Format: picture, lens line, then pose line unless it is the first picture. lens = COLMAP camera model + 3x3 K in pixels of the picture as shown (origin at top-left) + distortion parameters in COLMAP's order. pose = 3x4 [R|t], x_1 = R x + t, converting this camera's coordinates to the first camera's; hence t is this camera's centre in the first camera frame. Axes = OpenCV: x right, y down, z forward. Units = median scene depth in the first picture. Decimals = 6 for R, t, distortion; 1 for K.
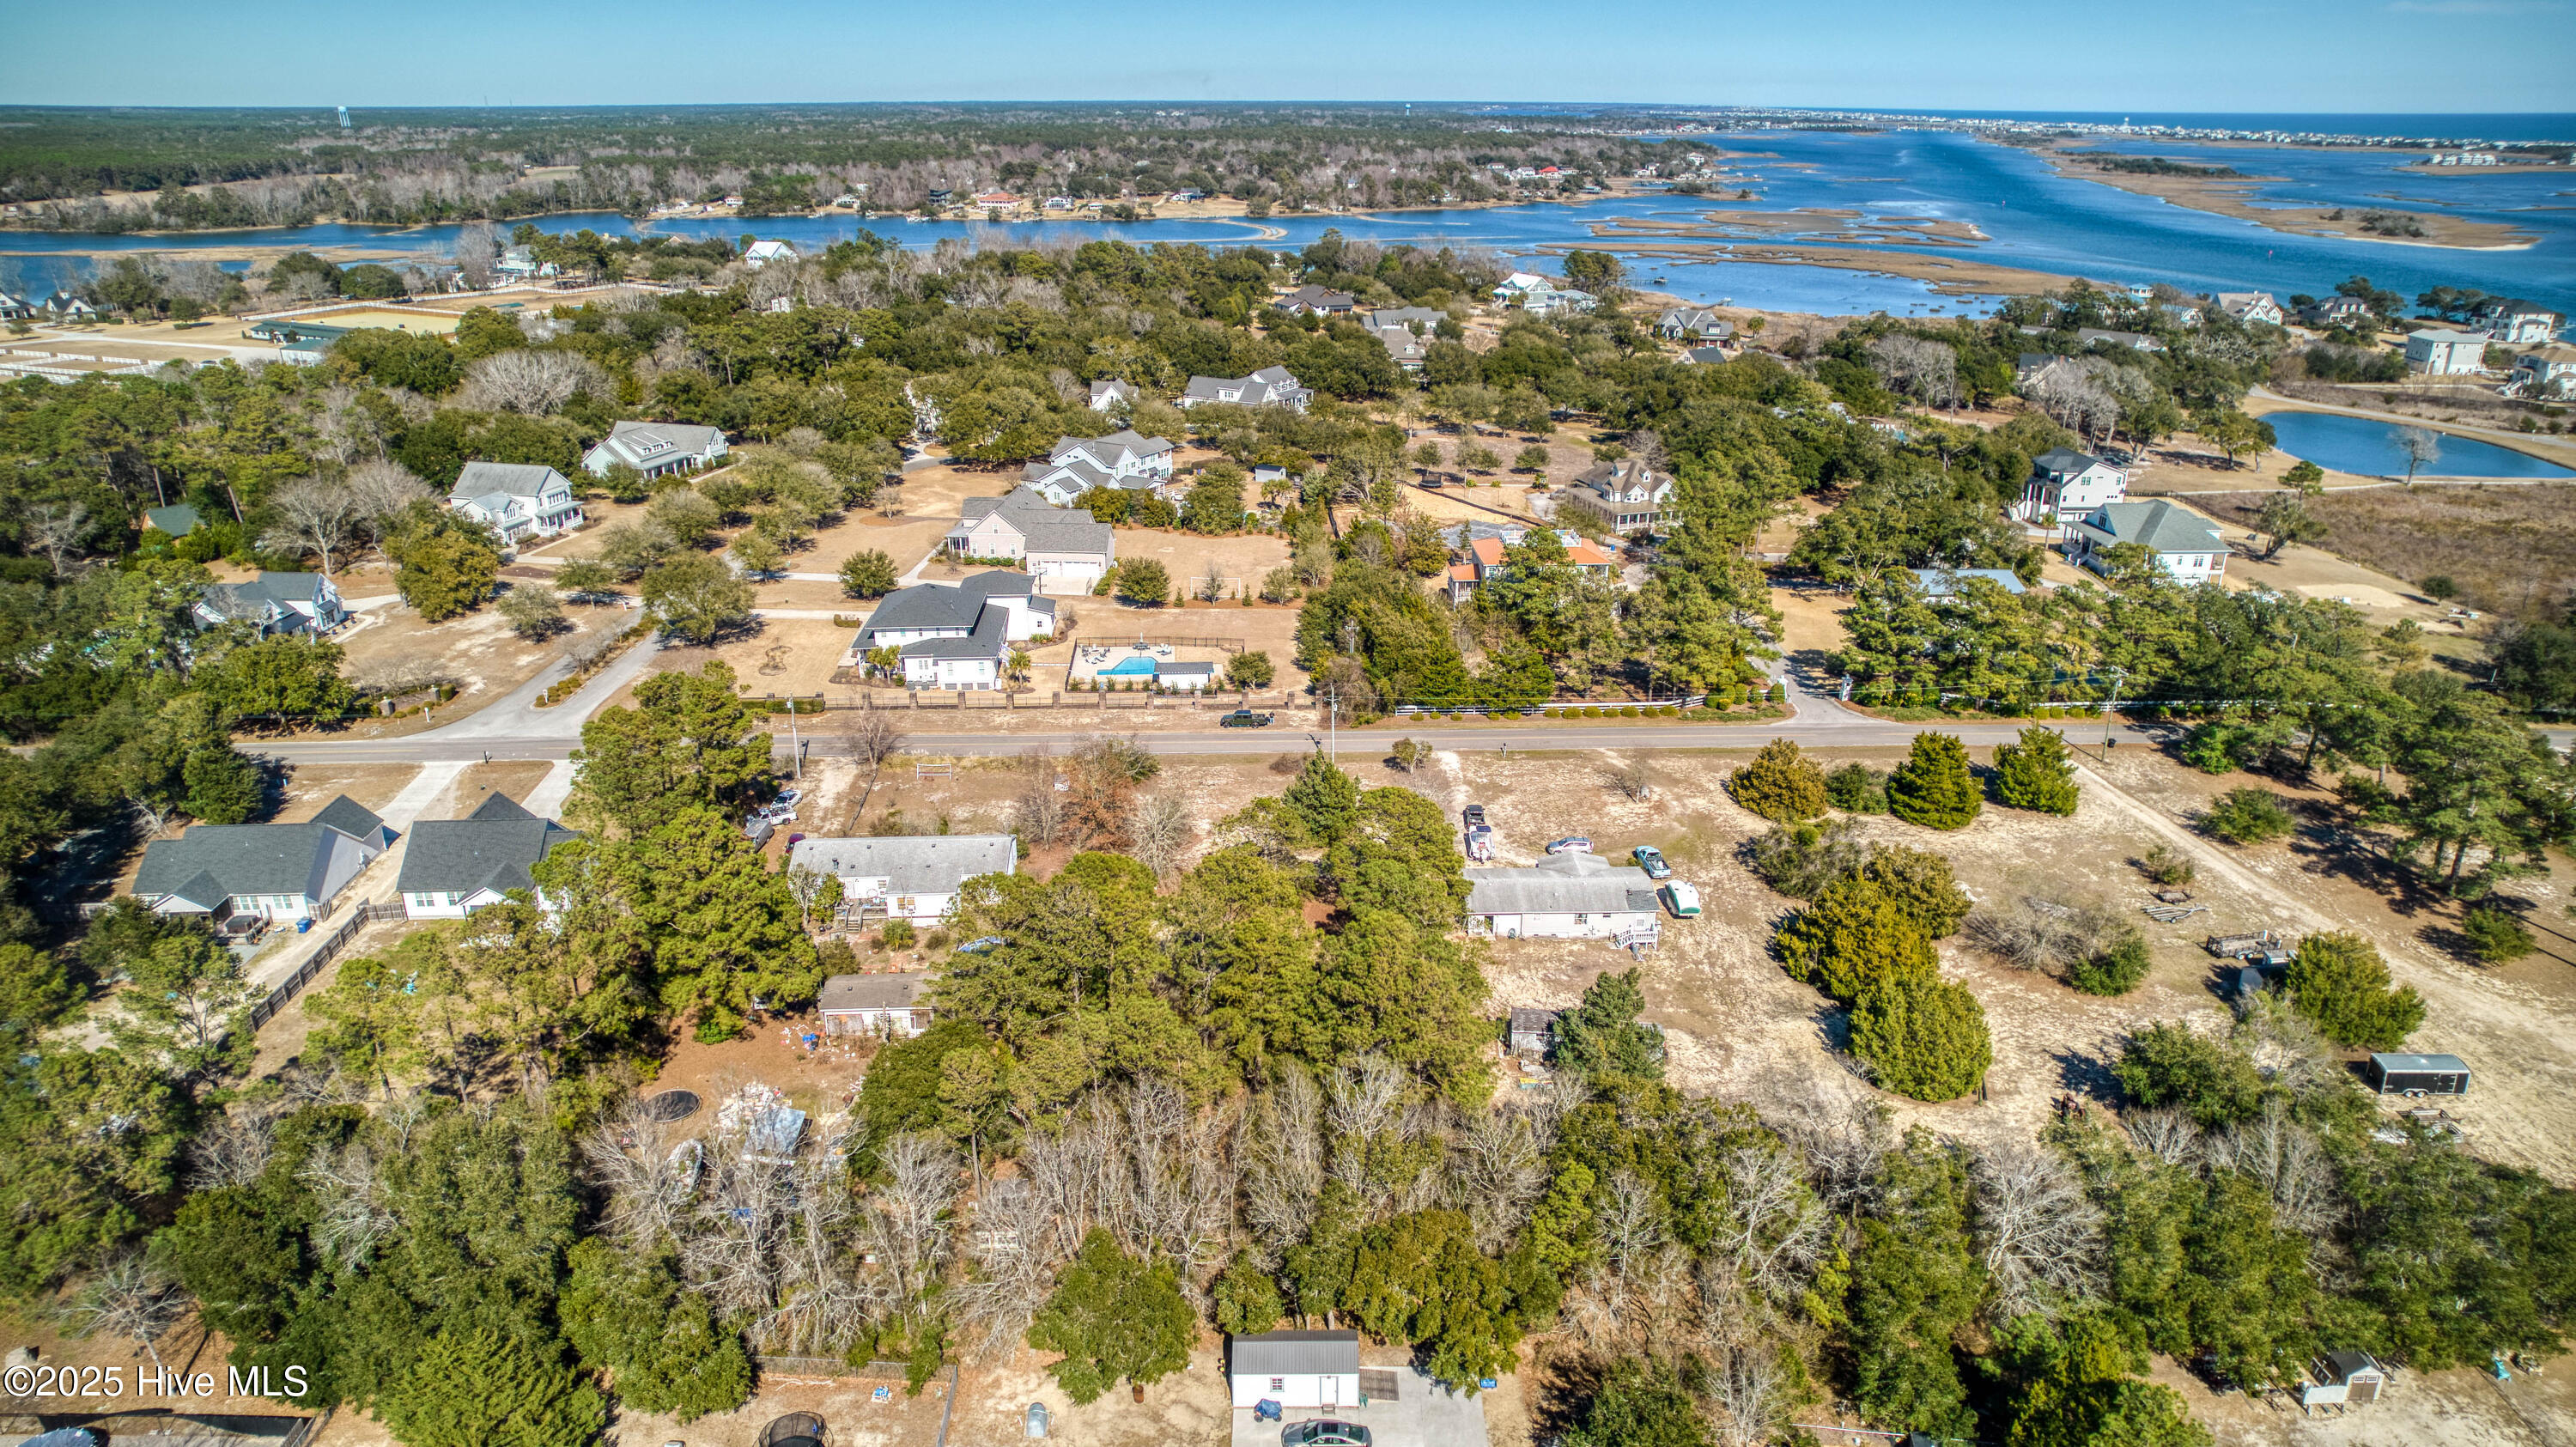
lens RADIAL K [[1661.9, 0, 1290.5], [0, 1661.9, 727.6], [0, 0, 1]] dist [-0.074541, 0.062987]
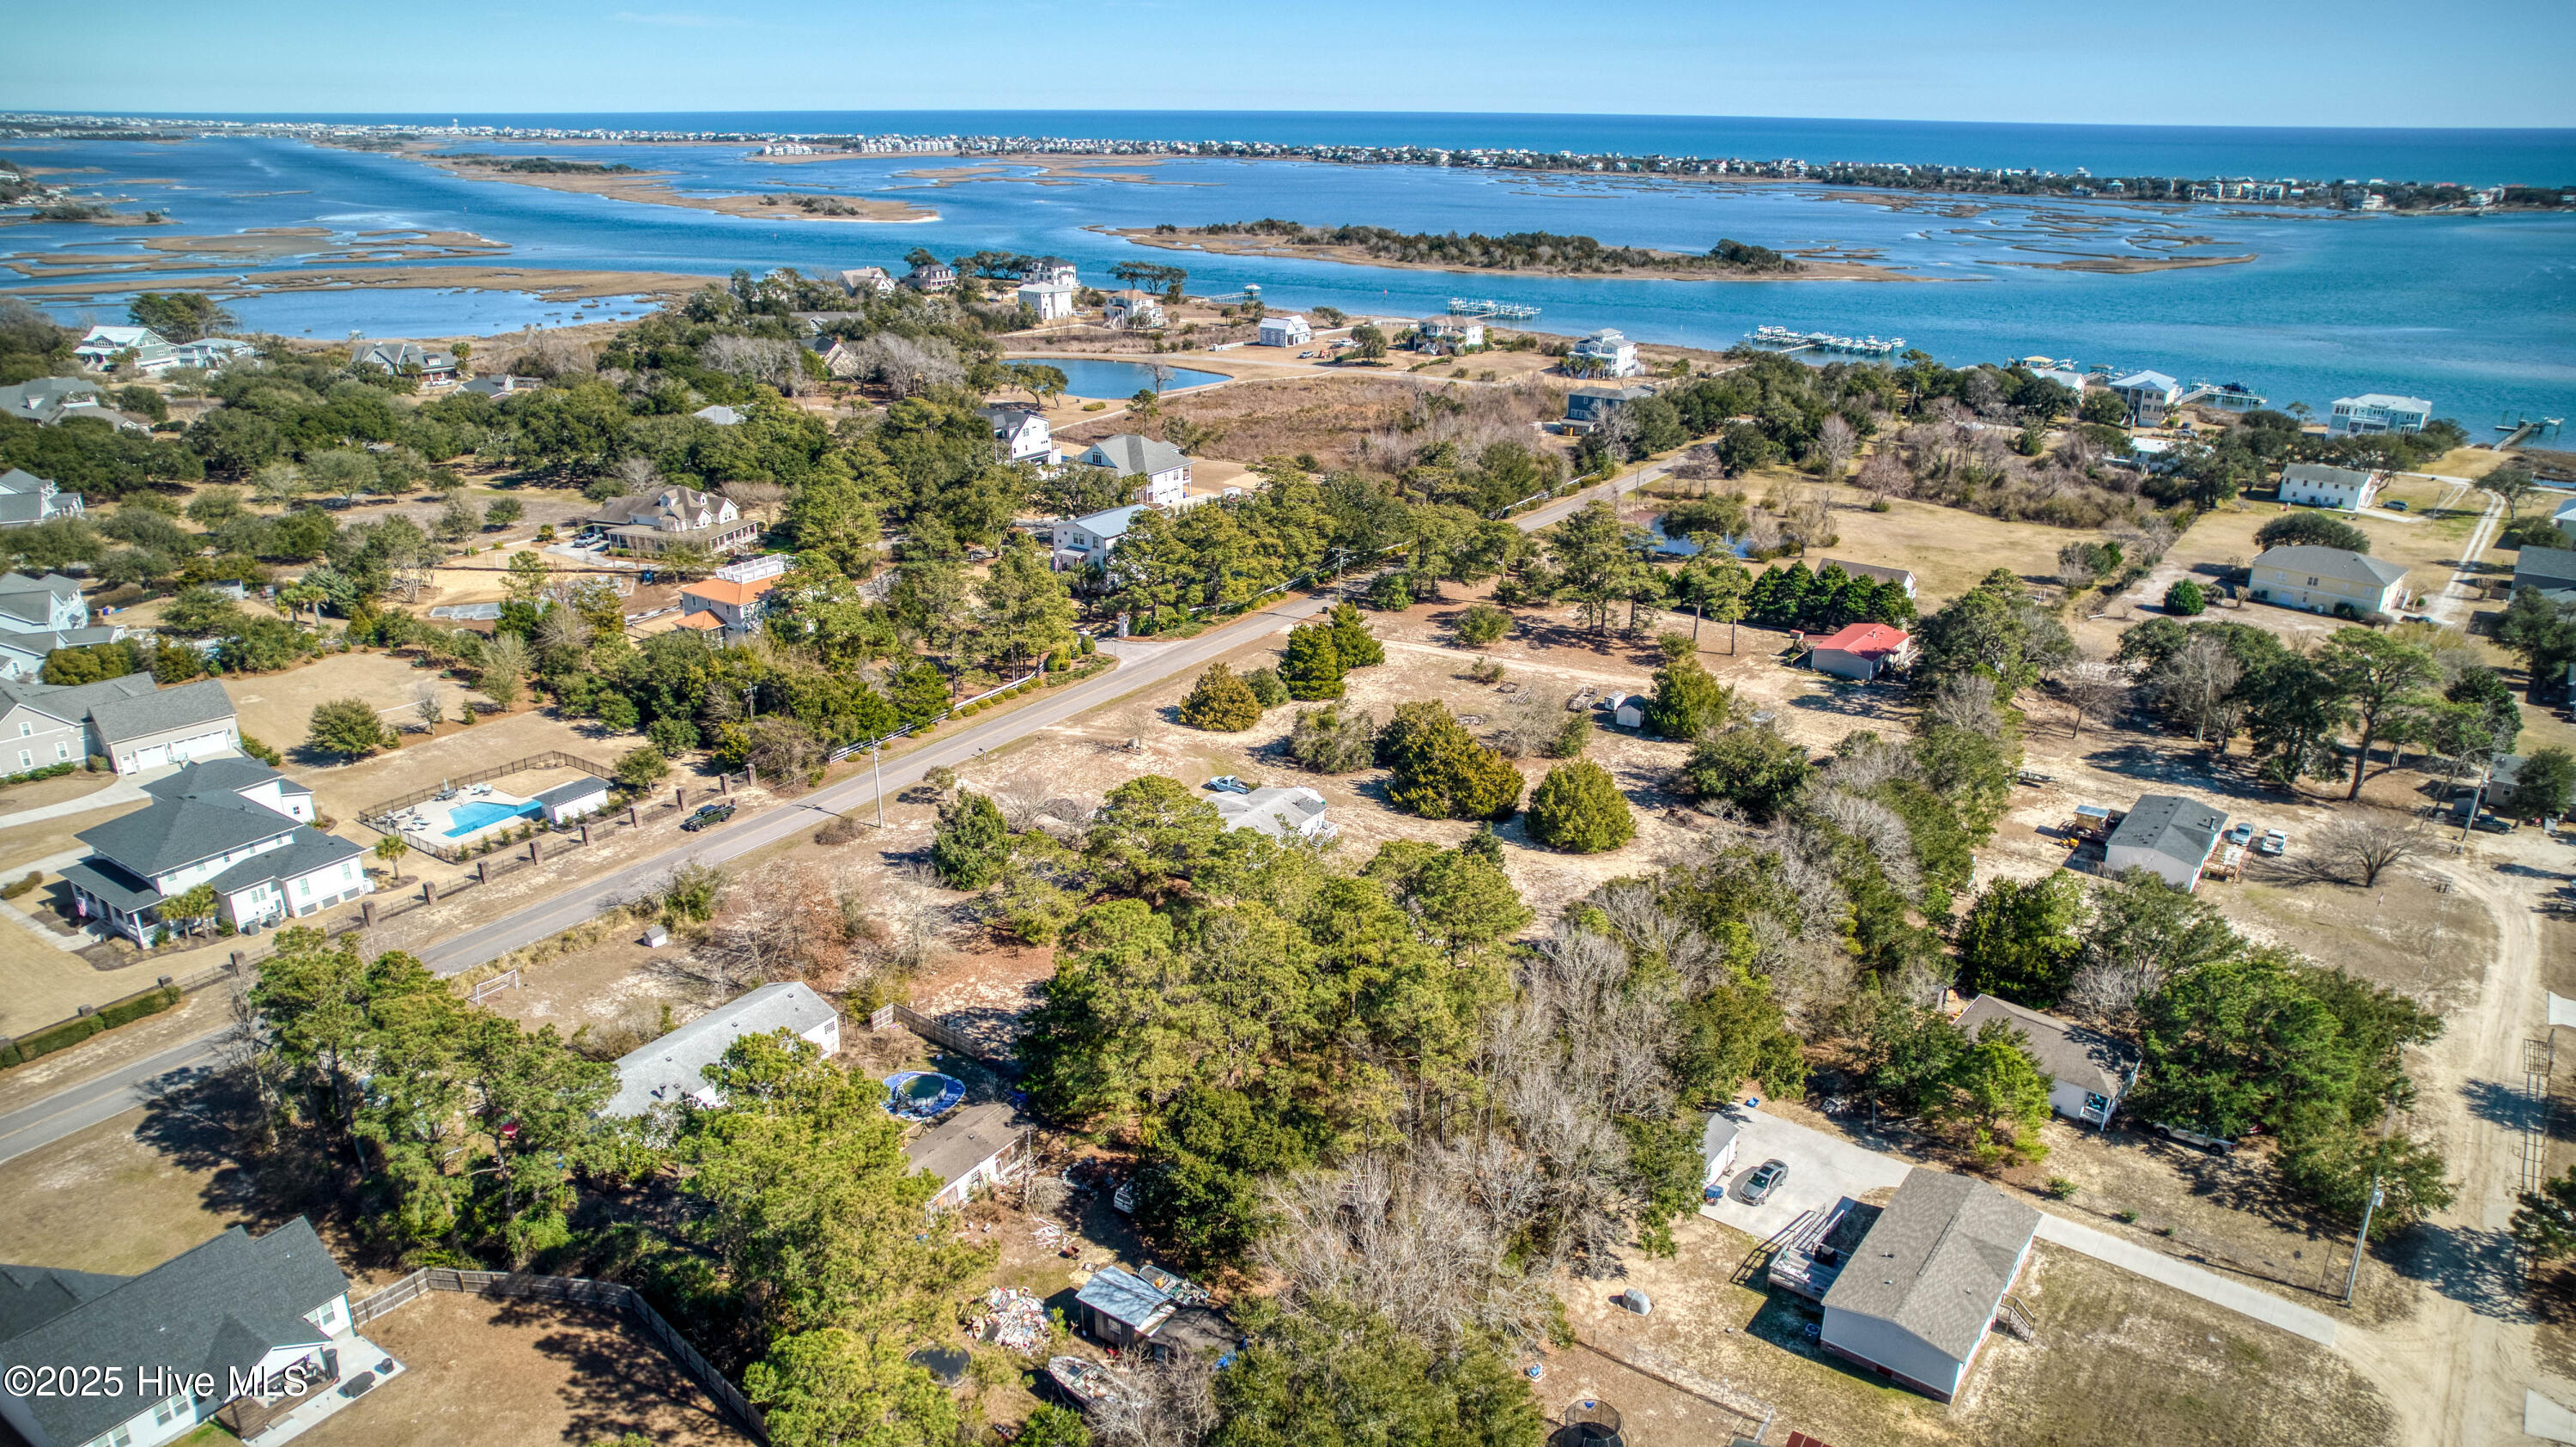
lens RADIAL K [[1661.9, 0, 1290.5], [0, 1661.9, 727.6], [0, 0, 1]] dist [-0.074541, 0.062987]
pose [[0.600941, -0.280190, 0.748574, -0.486672], [0.280516, 0.950905, 0.130729, -0.077713], [-0.748452, 0.131427, 0.650036, 0.191198]]
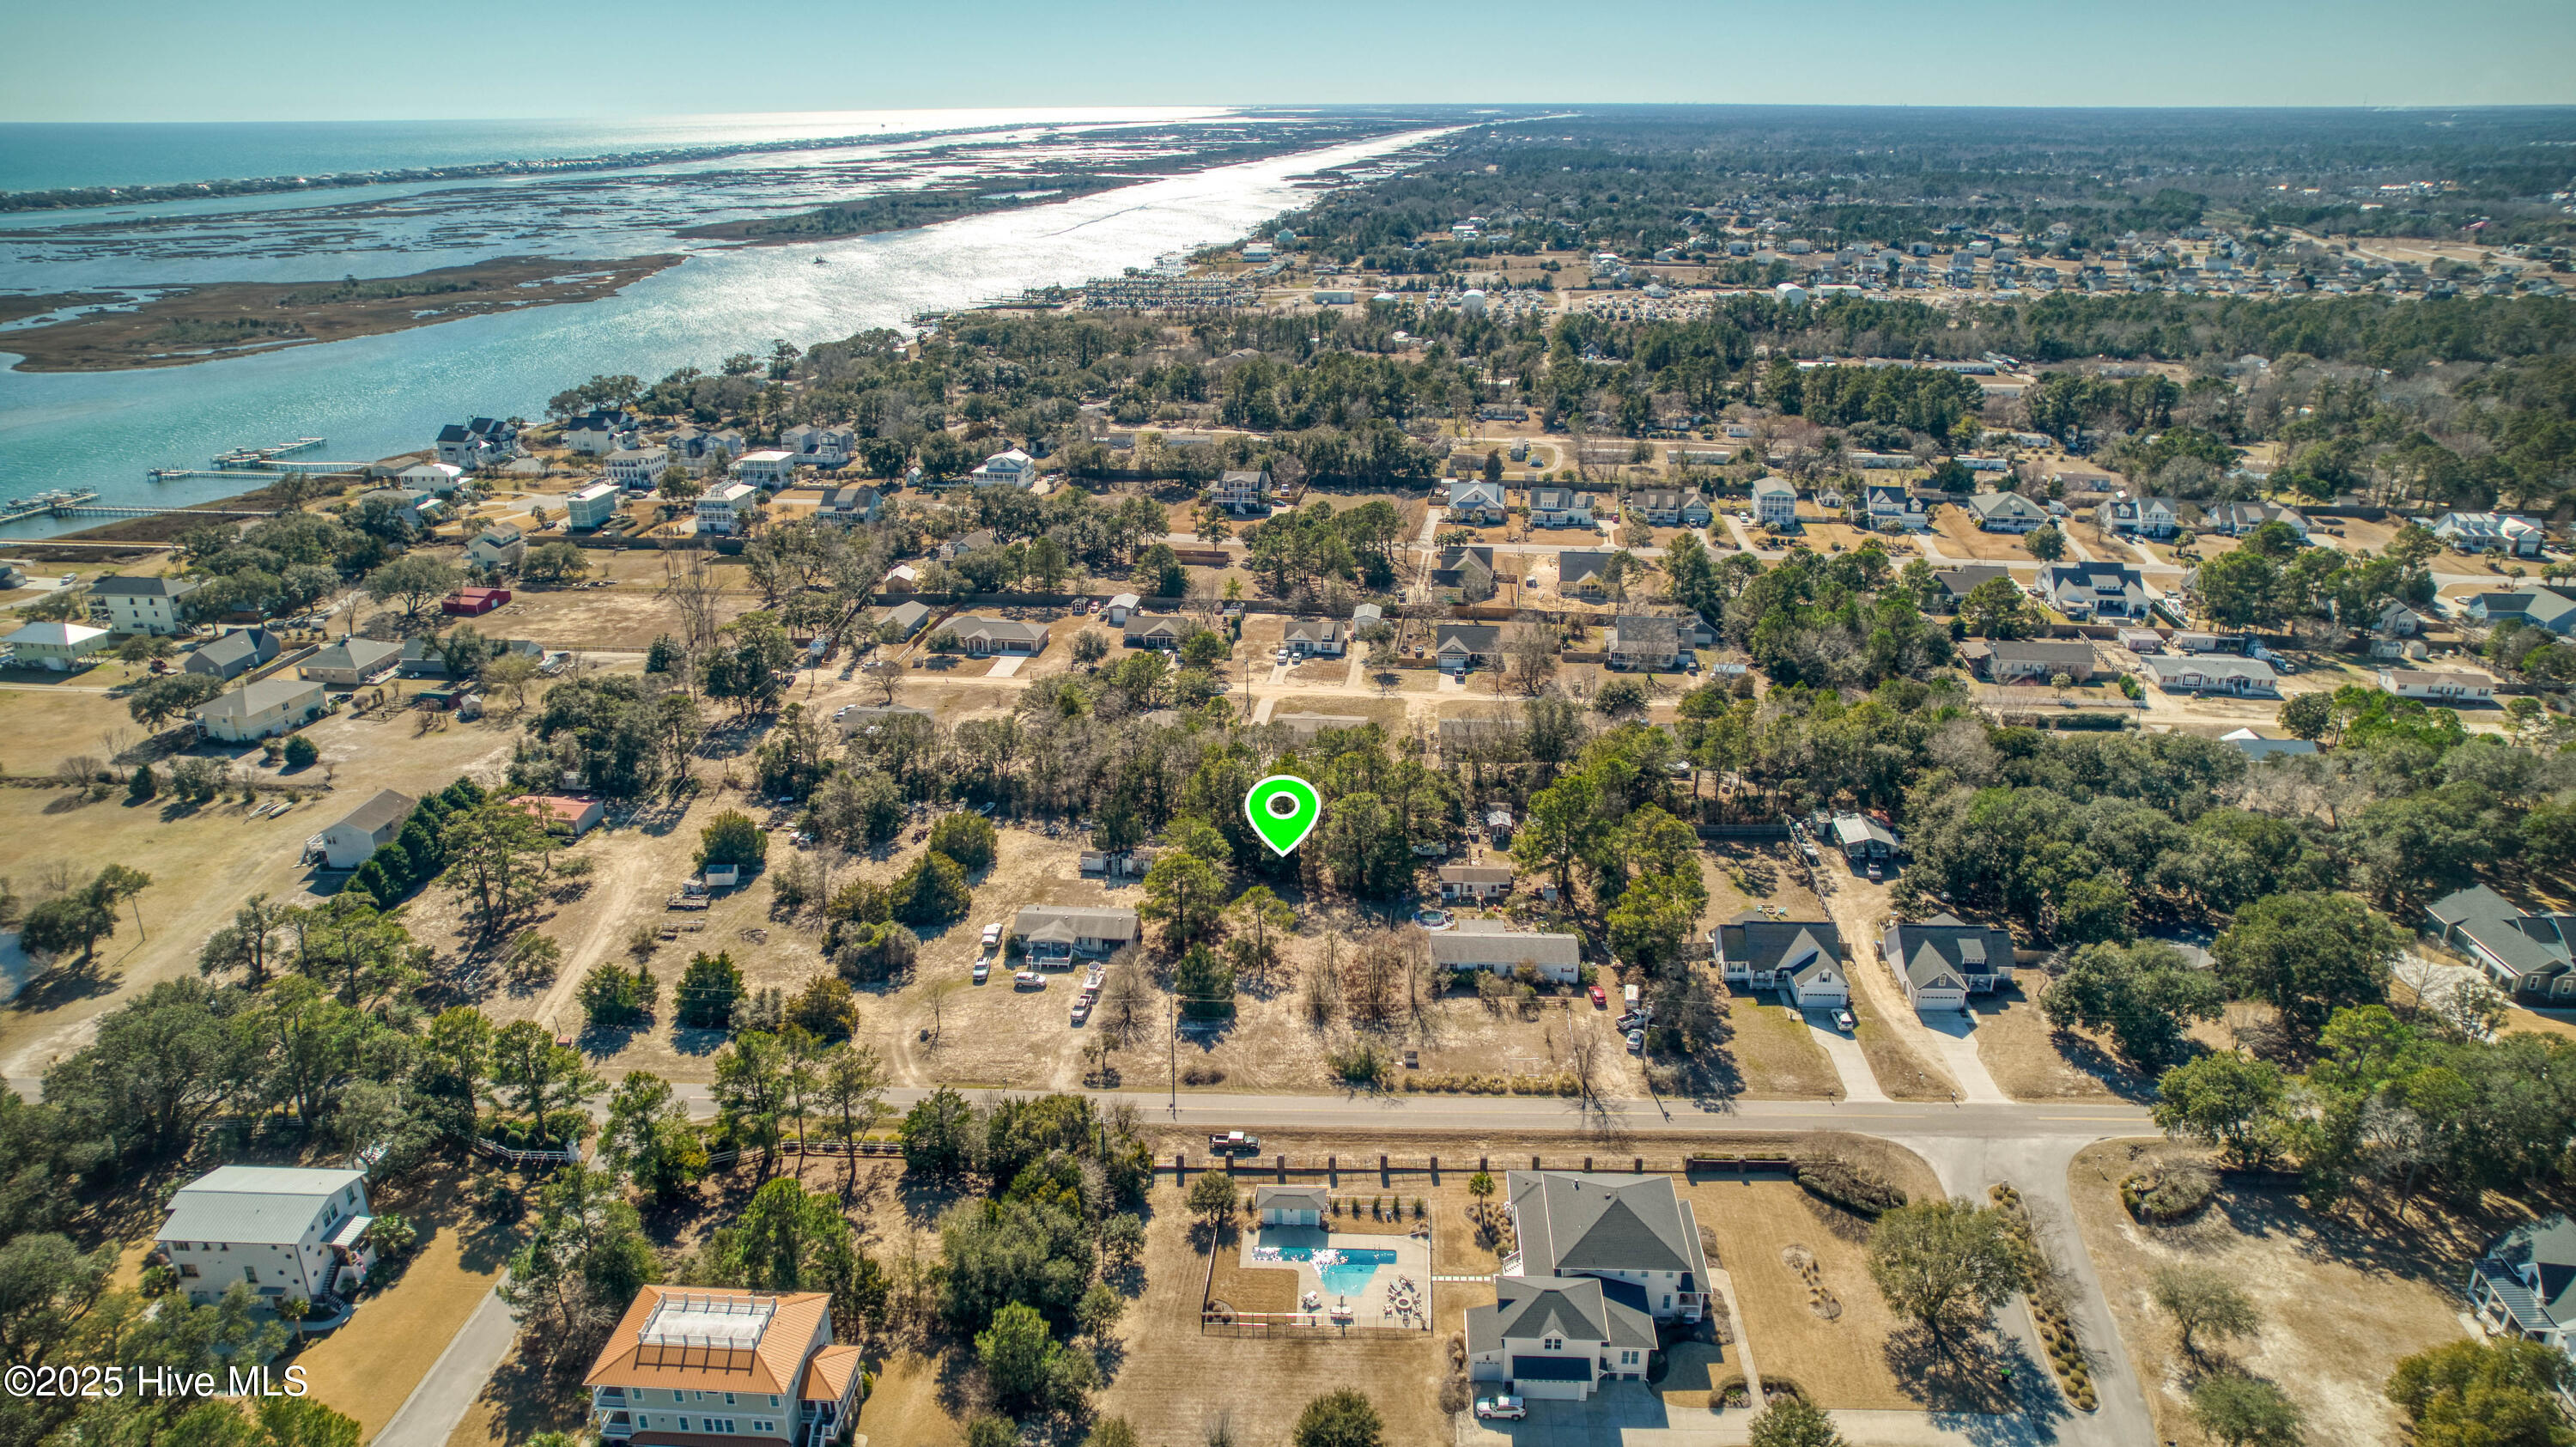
lens RADIAL K [[1661.9, 0, 1290.5], [0, 1661.9, 727.6], [0, 0, 1]] dist [-0.074541, 0.062987]
pose [[-0.994945, -0.031248, 0.095432, -0.143553], [0.040832, 0.742343, 0.668775, -0.838575], [-0.091741, 0.669291, -0.737315, 1.560216]]
